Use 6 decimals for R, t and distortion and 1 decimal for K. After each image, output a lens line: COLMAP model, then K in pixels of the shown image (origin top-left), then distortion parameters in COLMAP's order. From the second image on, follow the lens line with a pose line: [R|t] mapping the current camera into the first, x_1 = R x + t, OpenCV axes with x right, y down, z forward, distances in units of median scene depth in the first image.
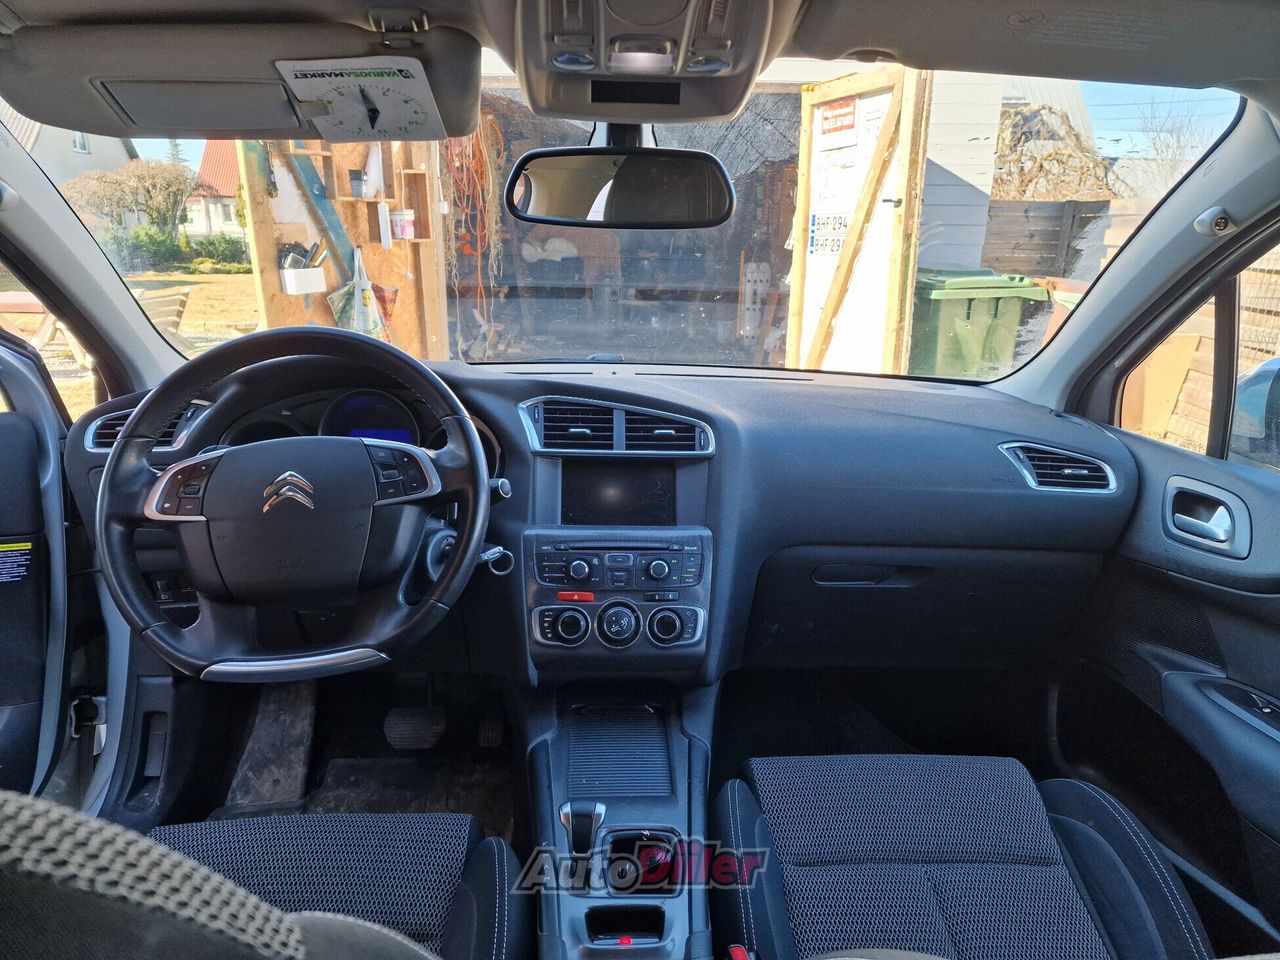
lens RADIAL K [[860.3, 0, 640.0], [0, 860.3, 480.0], [0, 0, 1]] dist [0.074830, -0.086196]
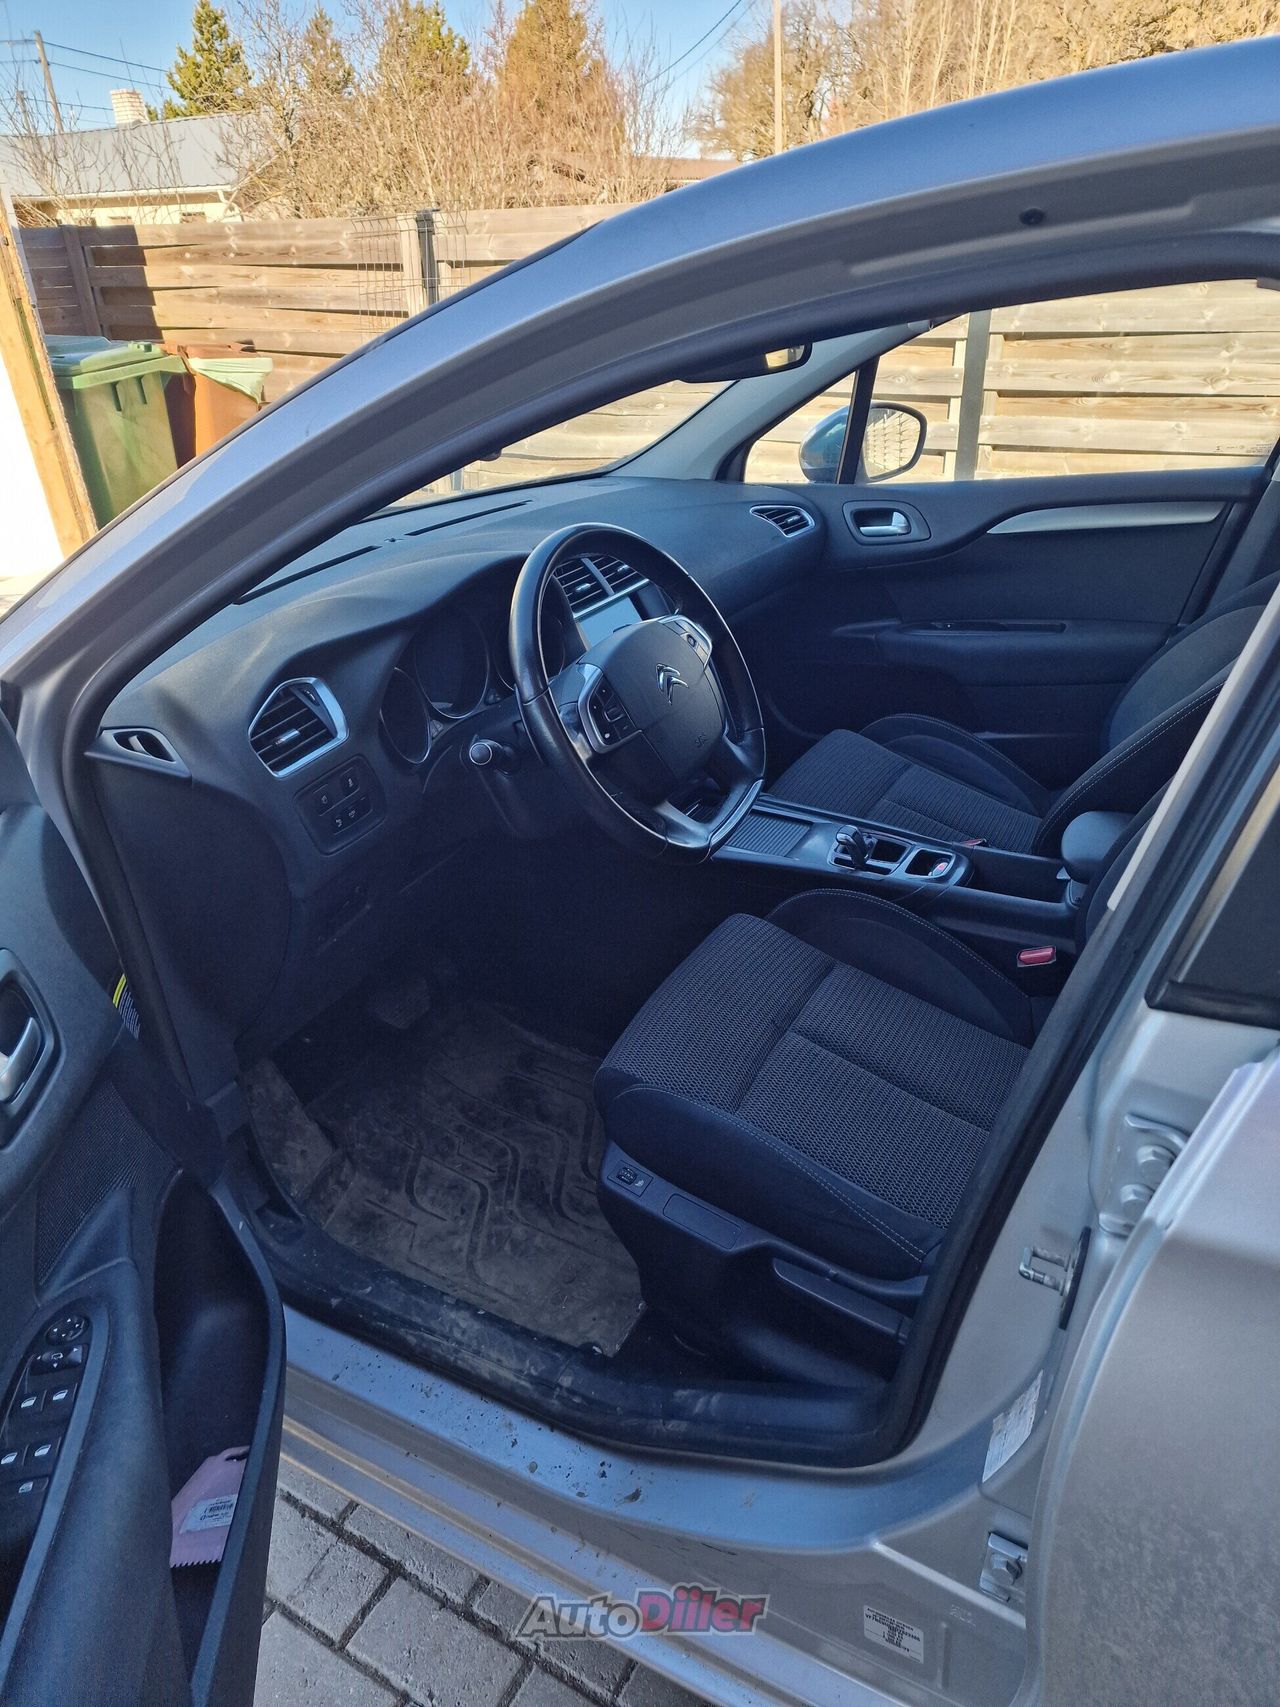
lens RADIAL K [[1134.4, 0, 640.0], [0, 1134.4, 853.5], [0, 0, 1]] dist [0.063231, -0.046608]
pose [[0.528540, -0.437051, 0.727758, -0.261993], [0.276139, 0.899178, 0.339448, -0.048049], [-0.802740, 0.021550, 0.595939, 0.033646]]
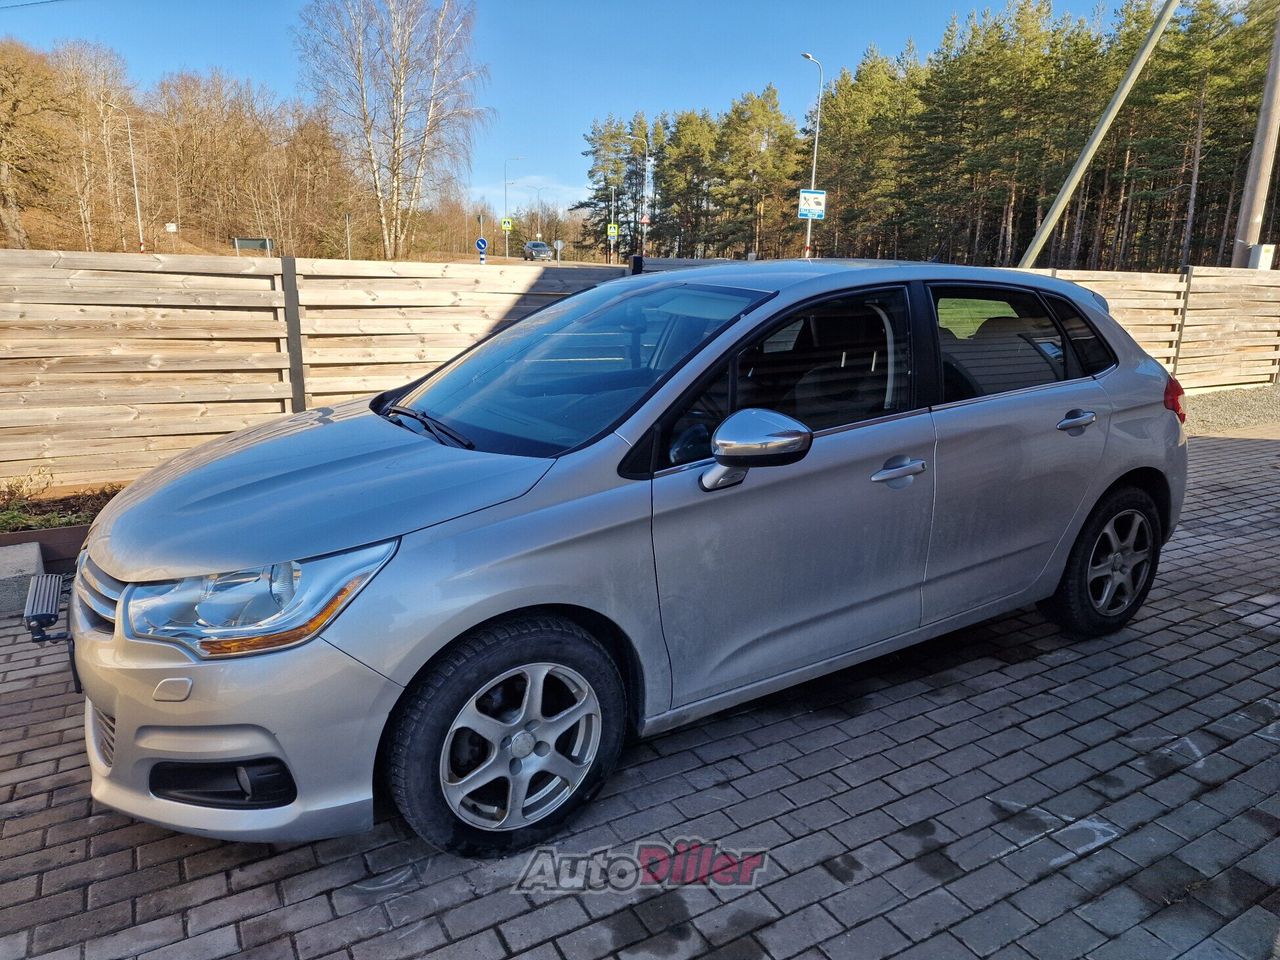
lens RADIAL K [[845.7, 0, 640.0], [0, 845.7, 480.0], [0, 0, 1]] dist [0.086071, -0.076223]
pose [[-0.477303, -0.232071, 0.847541, -0.546105], [0.211026, 0.906001, 0.366920, -0.180119], [-0.853024, 0.353985, -0.383464, 0.447819]]
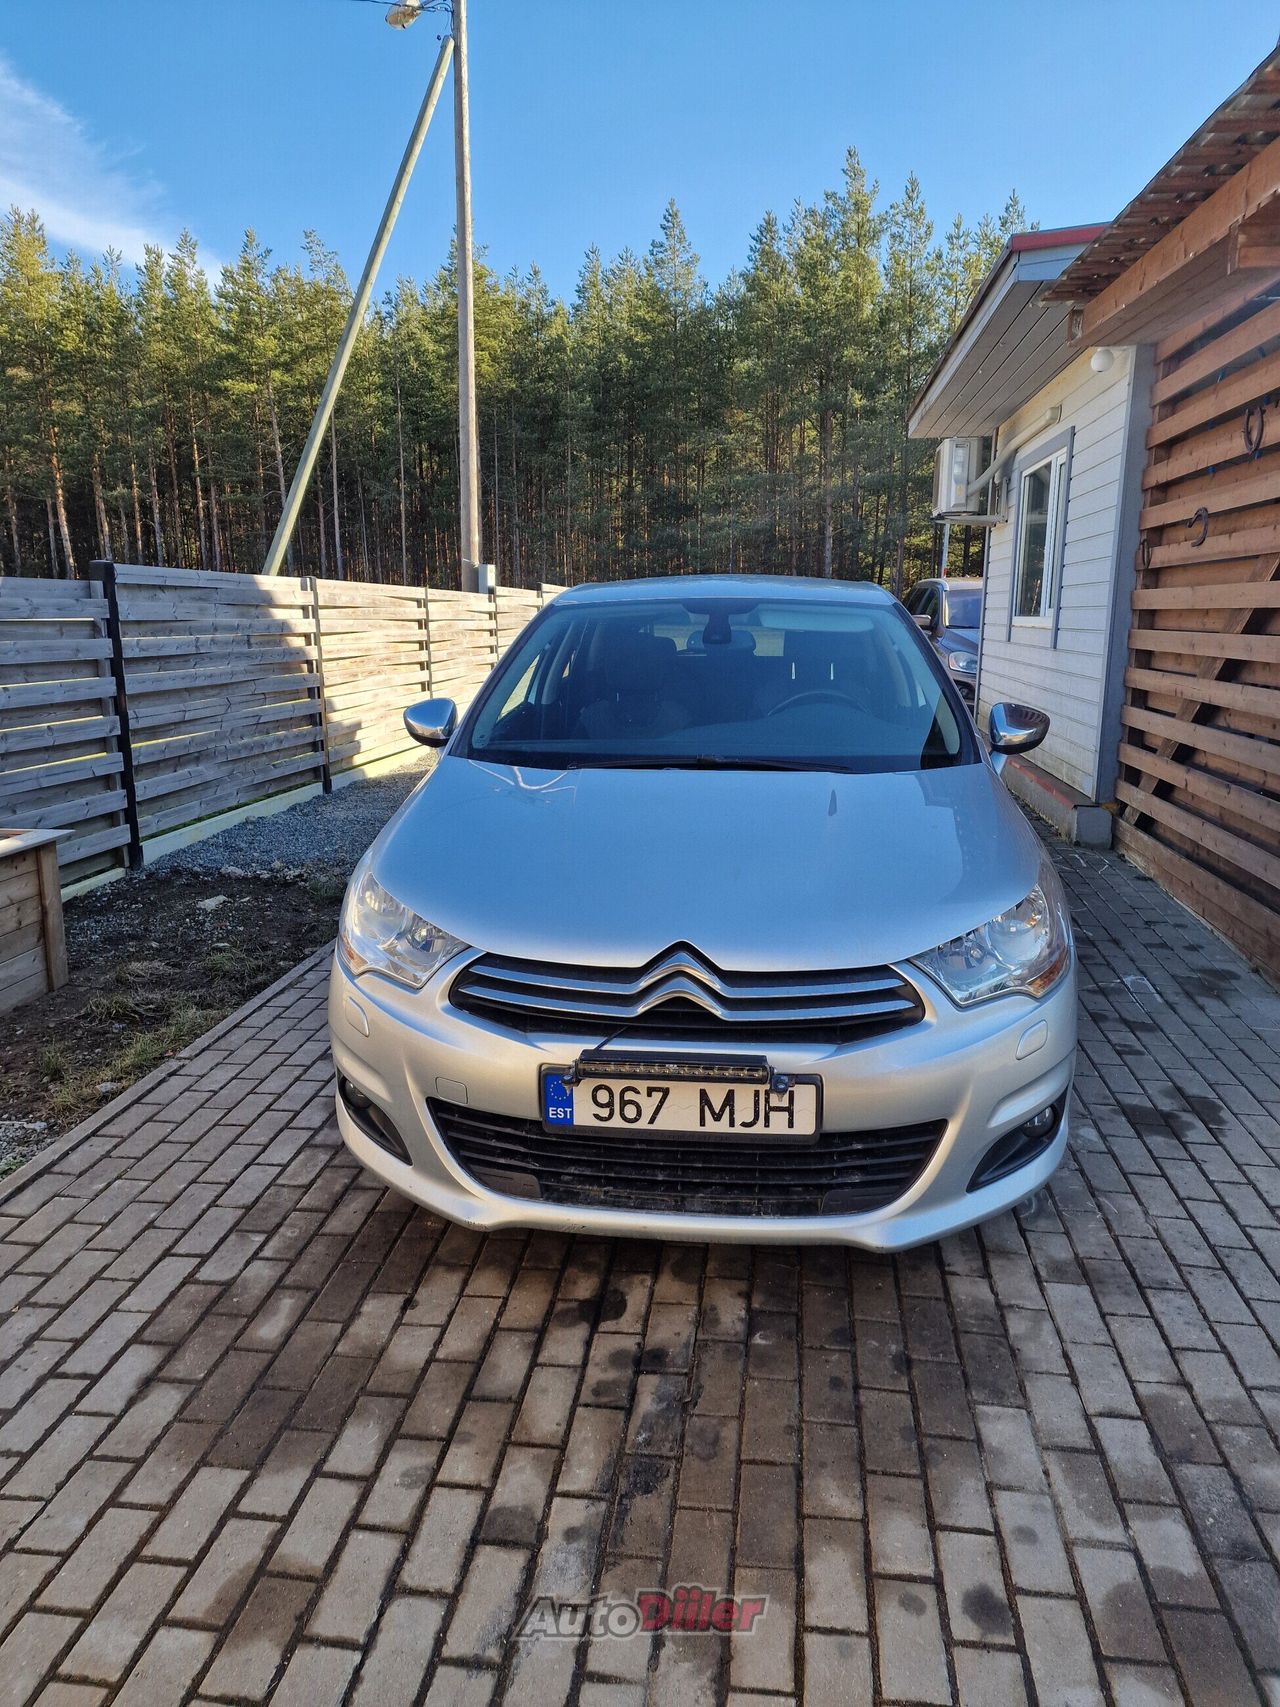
lens RADIAL K [[1127.8, 0, 637.7], [0, 1127.8, 842.5], [0, 0, 1]] dist [0.086071, -0.076223]
pose [[-0.988080, -0.053050, 0.144511, -0.064346], [0.019455, 0.888187, 0.459071, -0.282570], [-0.152706, 0.456410, -0.876568, 0.890660]]
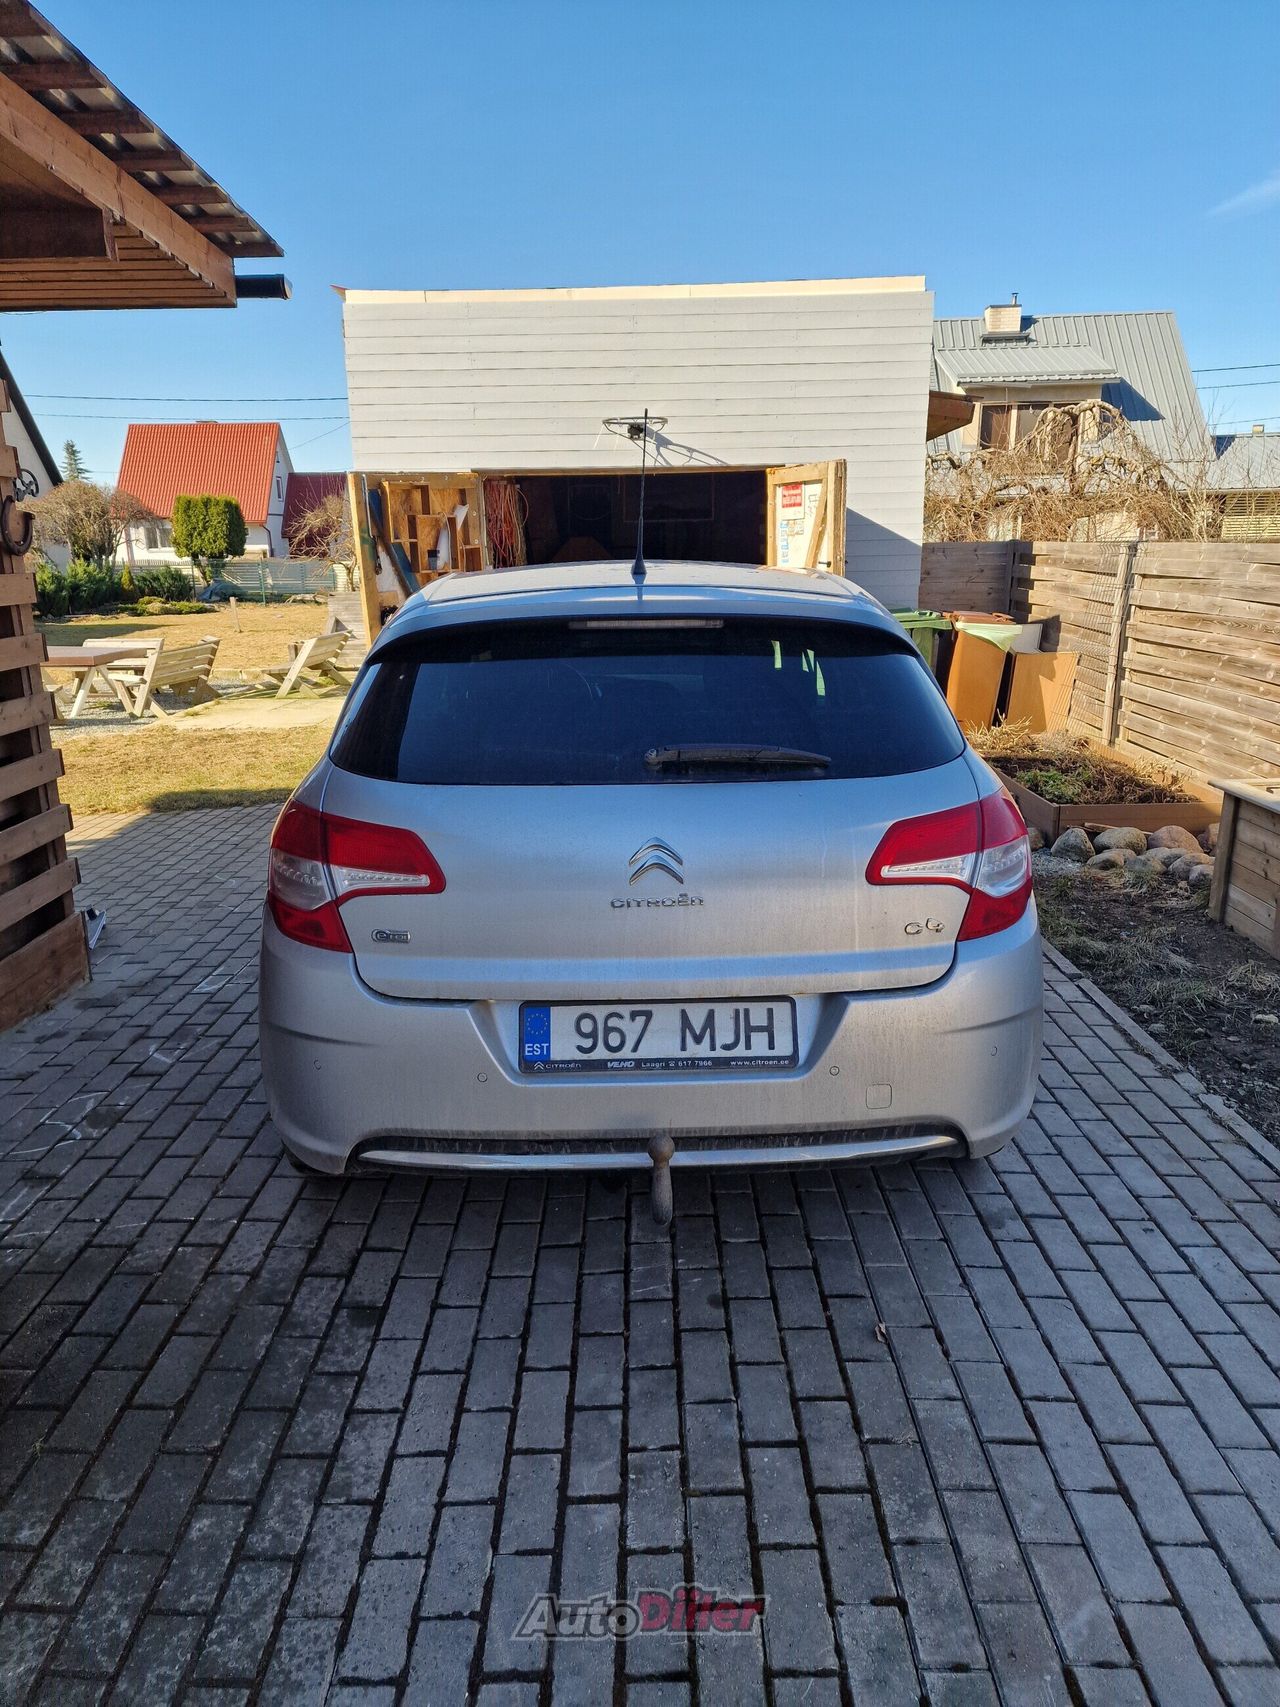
lens RADIAL K [[1127.8, 0, 637.7], [0, 1127.8, 842.5], [0, 0, 1]] dist [0.086071, -0.076223]
pose [[0.999231, -0.027740, -0.027707, 0.025953], [0.027270, 0.999480, -0.017194, 0.127446], [0.028169, 0.016425, 0.999468, -0.697371]]
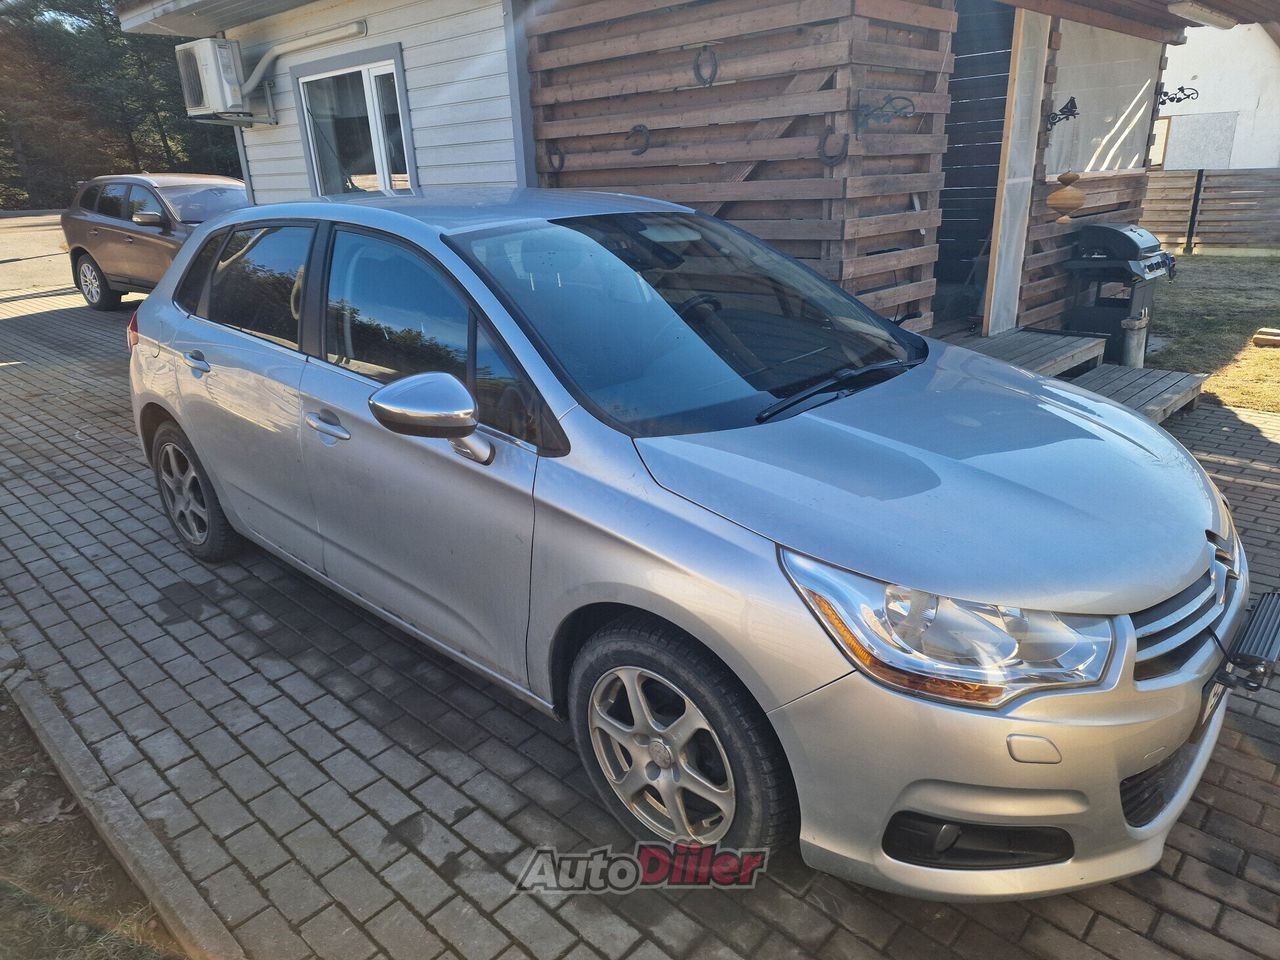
lens RADIAL K [[845.7, 0, 640.0], [0, 845.7, 480.0], [0, 0, 1]] dist [0.086071, -0.076223]
pose [[-0.698358, 0.247732, -0.671510, 0.396469], [-0.170952, 0.853308, 0.492587, -0.213149], [0.695034, 0.458798, -0.553564, 0.553230]]
